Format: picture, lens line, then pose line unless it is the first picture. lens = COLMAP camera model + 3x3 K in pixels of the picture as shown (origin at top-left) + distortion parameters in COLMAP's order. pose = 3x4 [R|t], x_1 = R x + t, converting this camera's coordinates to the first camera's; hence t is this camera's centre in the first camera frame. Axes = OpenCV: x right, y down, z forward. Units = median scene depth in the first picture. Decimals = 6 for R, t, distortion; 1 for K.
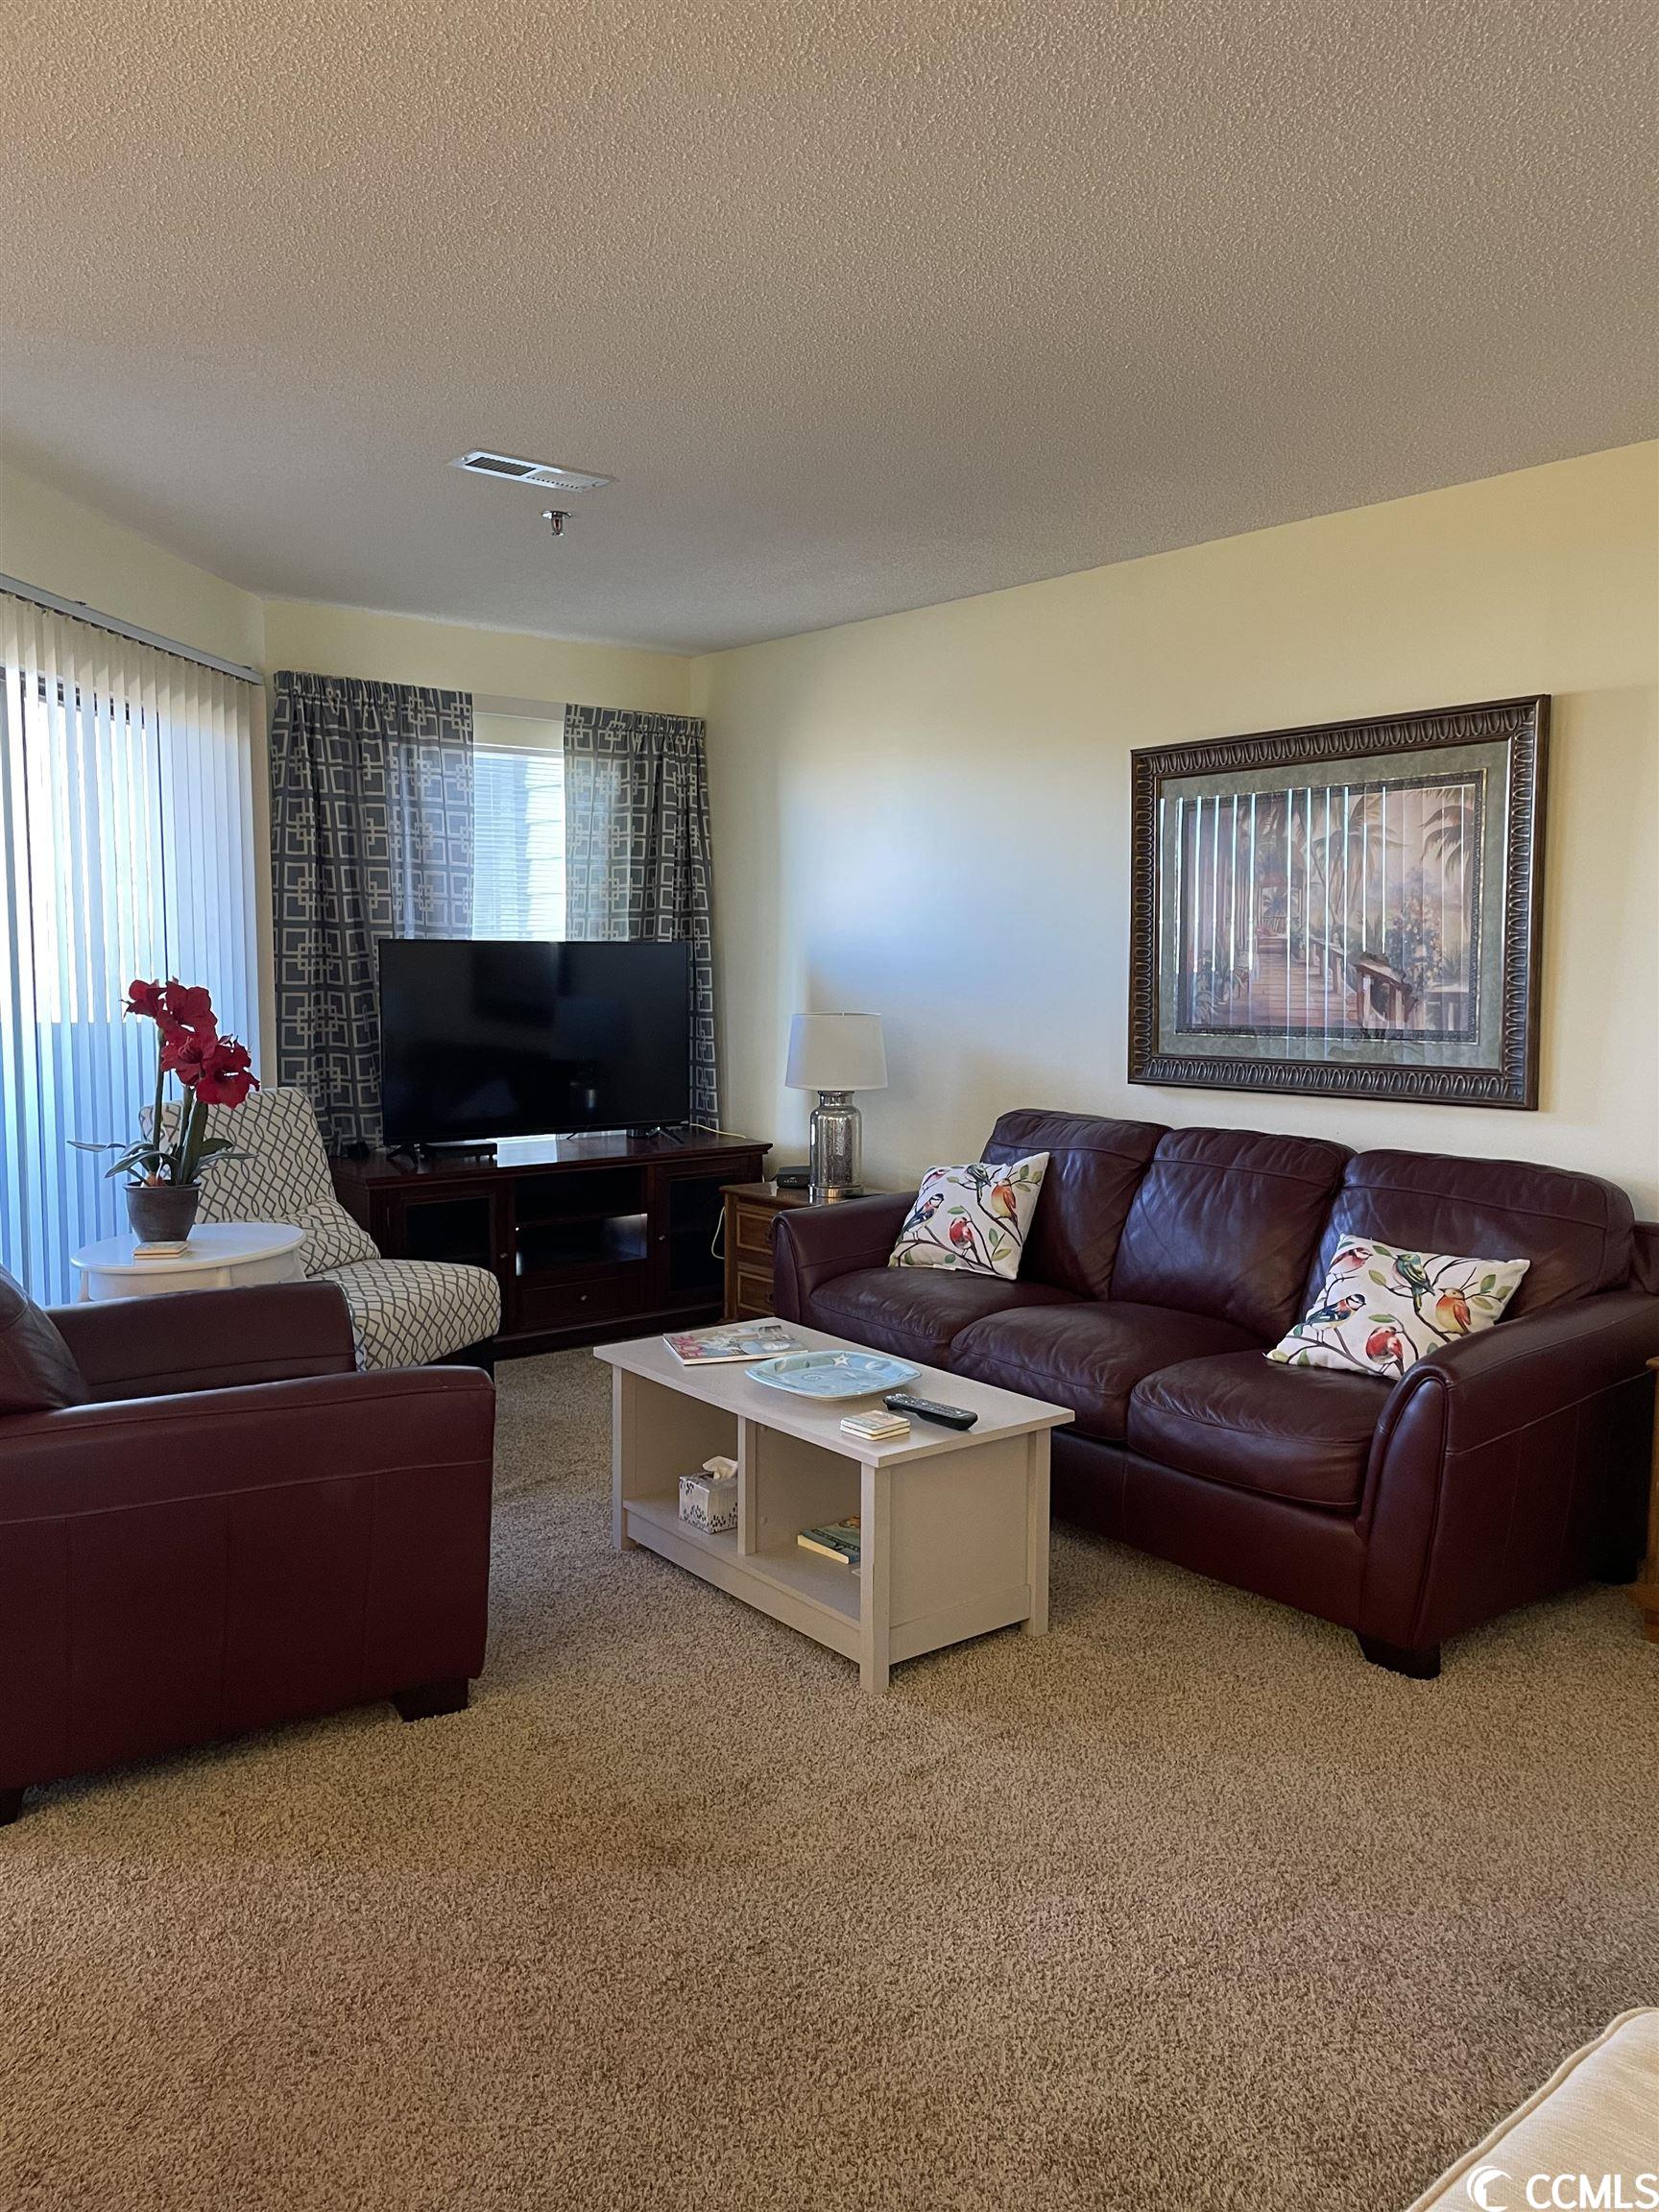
lens RADIAL K [[1663.2, 0, 845.9], [0, 1663.2, 1105.8], [0, 0, 1]] dist [0.086404, -0.114027]
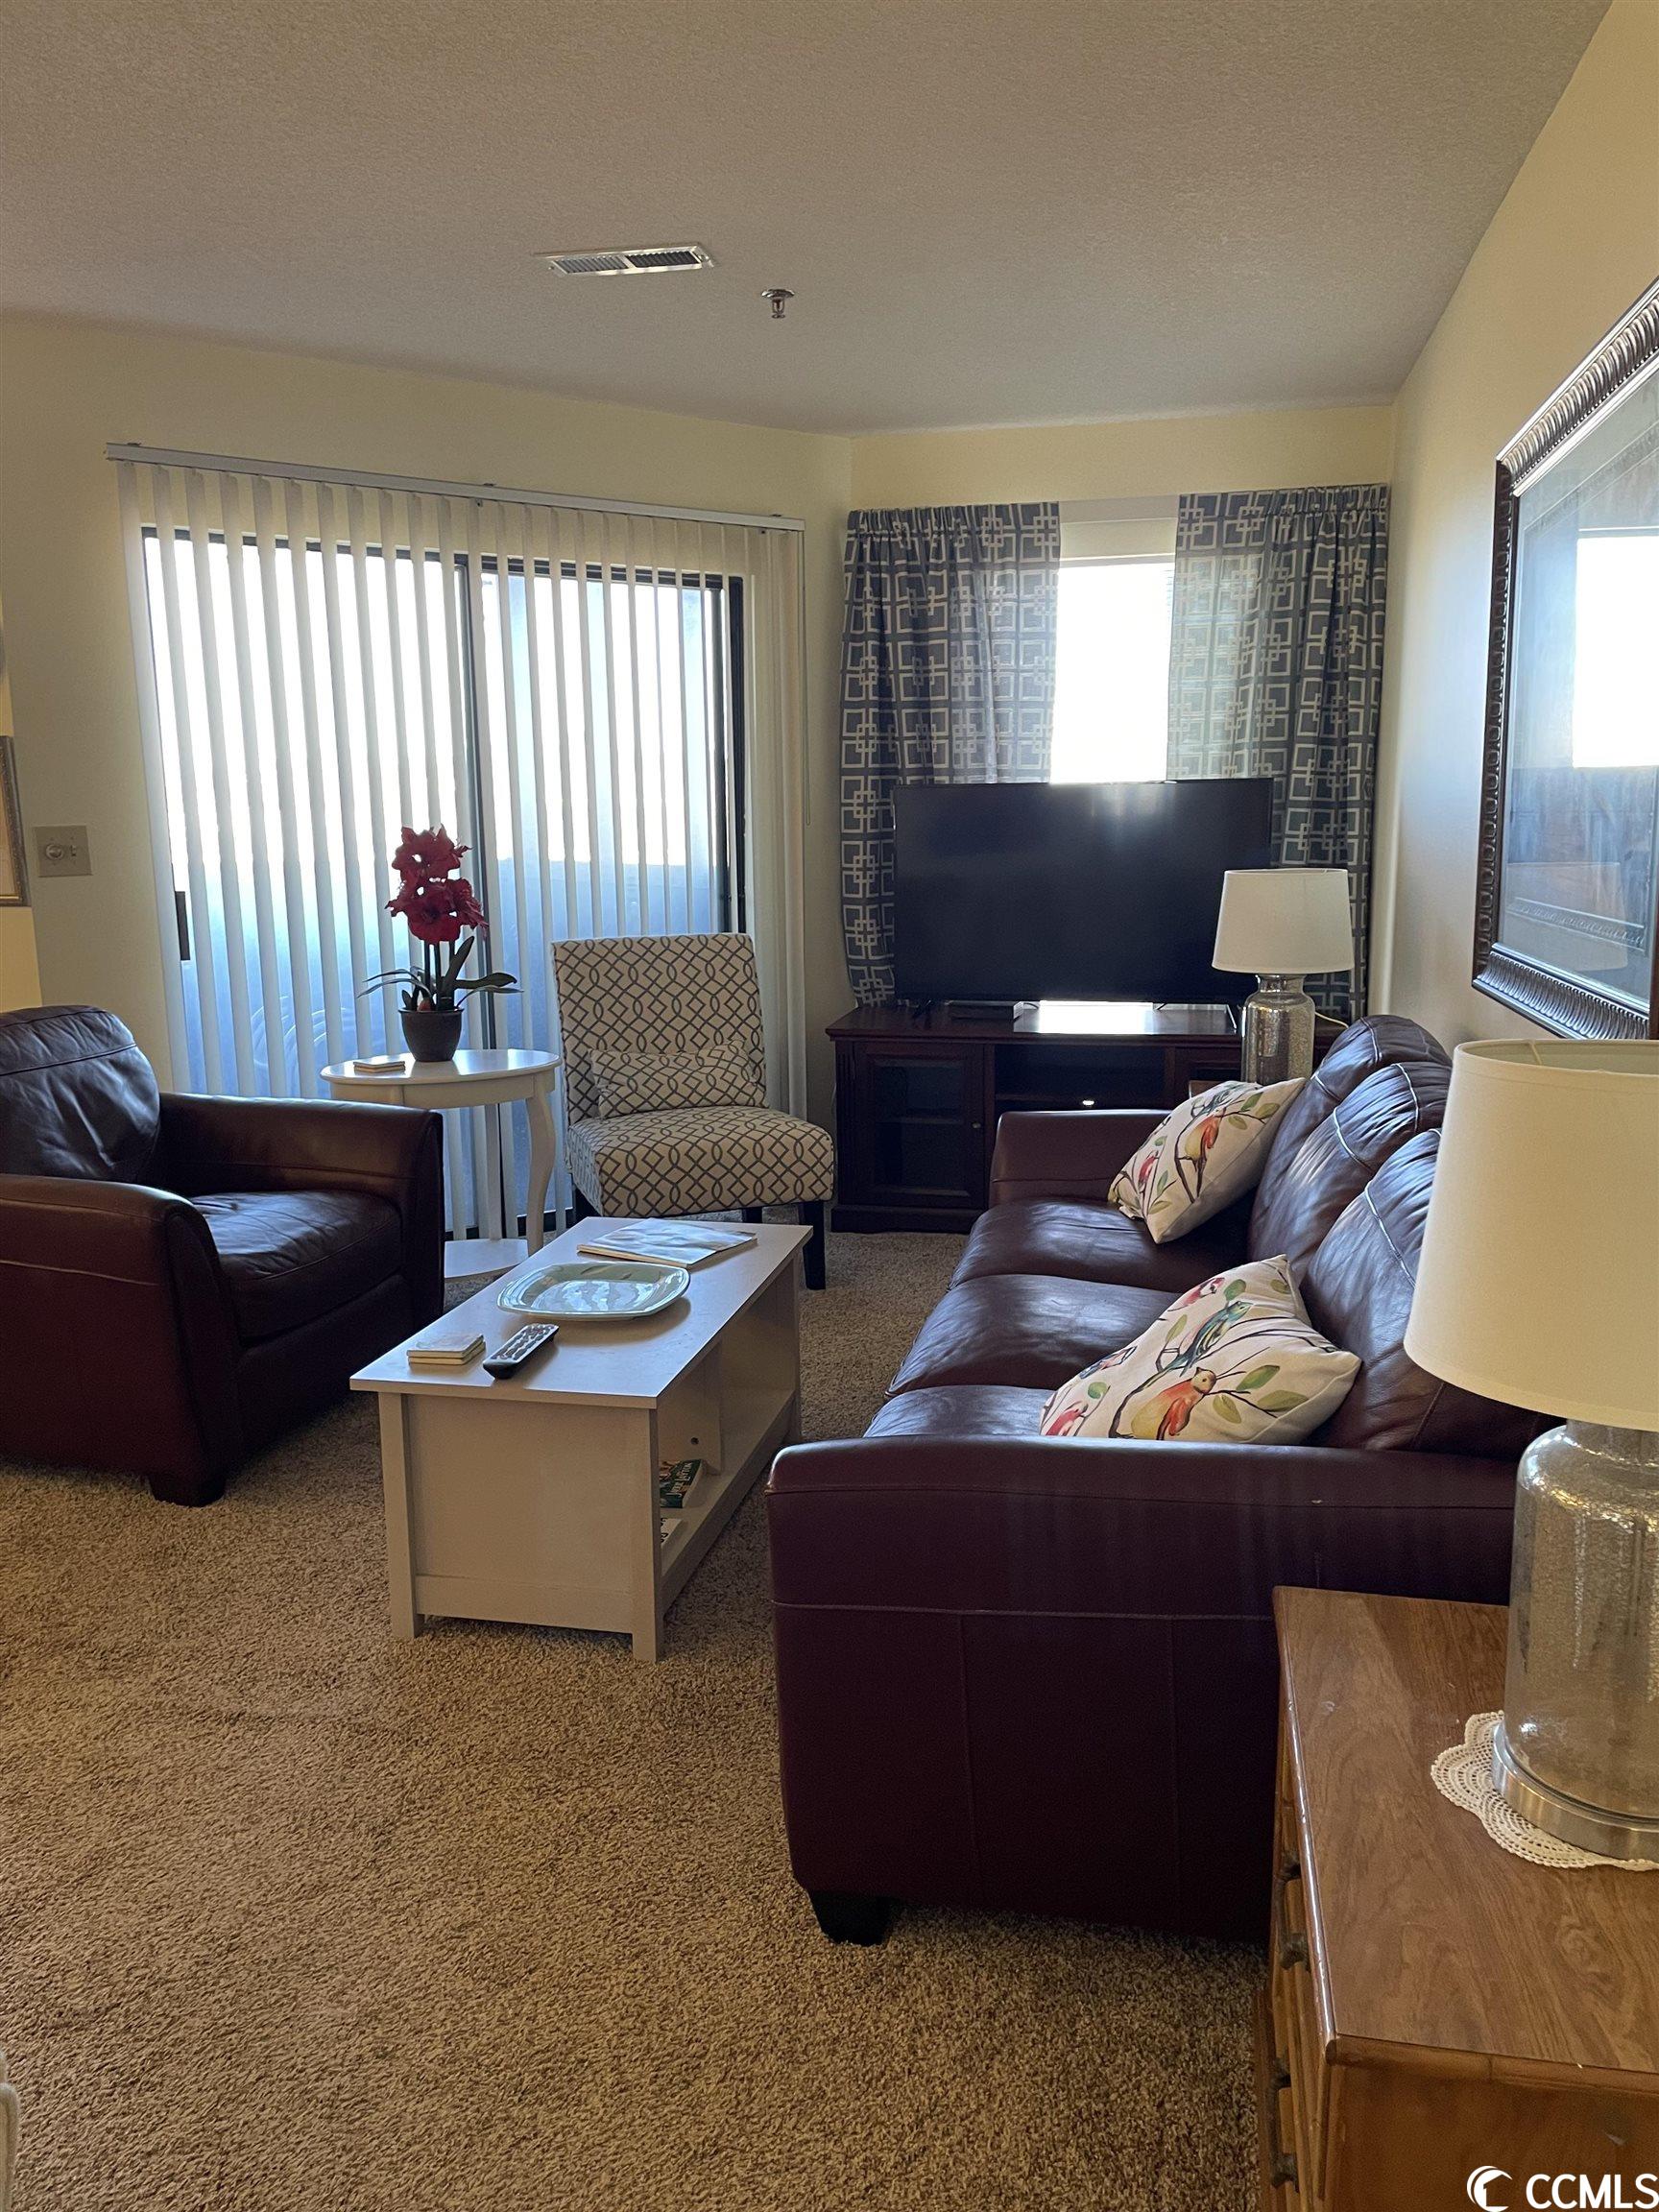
lens RADIAL K [[1663.2, 0, 837.7], [0, 1663.2, 1105.8], [0, 0, 1]] dist [0.086404, -0.114027]
pose [[0.634597, 0.127209, -0.762302, 0.428384], [-0.057845, 0.991412, 0.117287, -0.024869], [0.770676, -0.030334, 0.636505, 0.329551]]
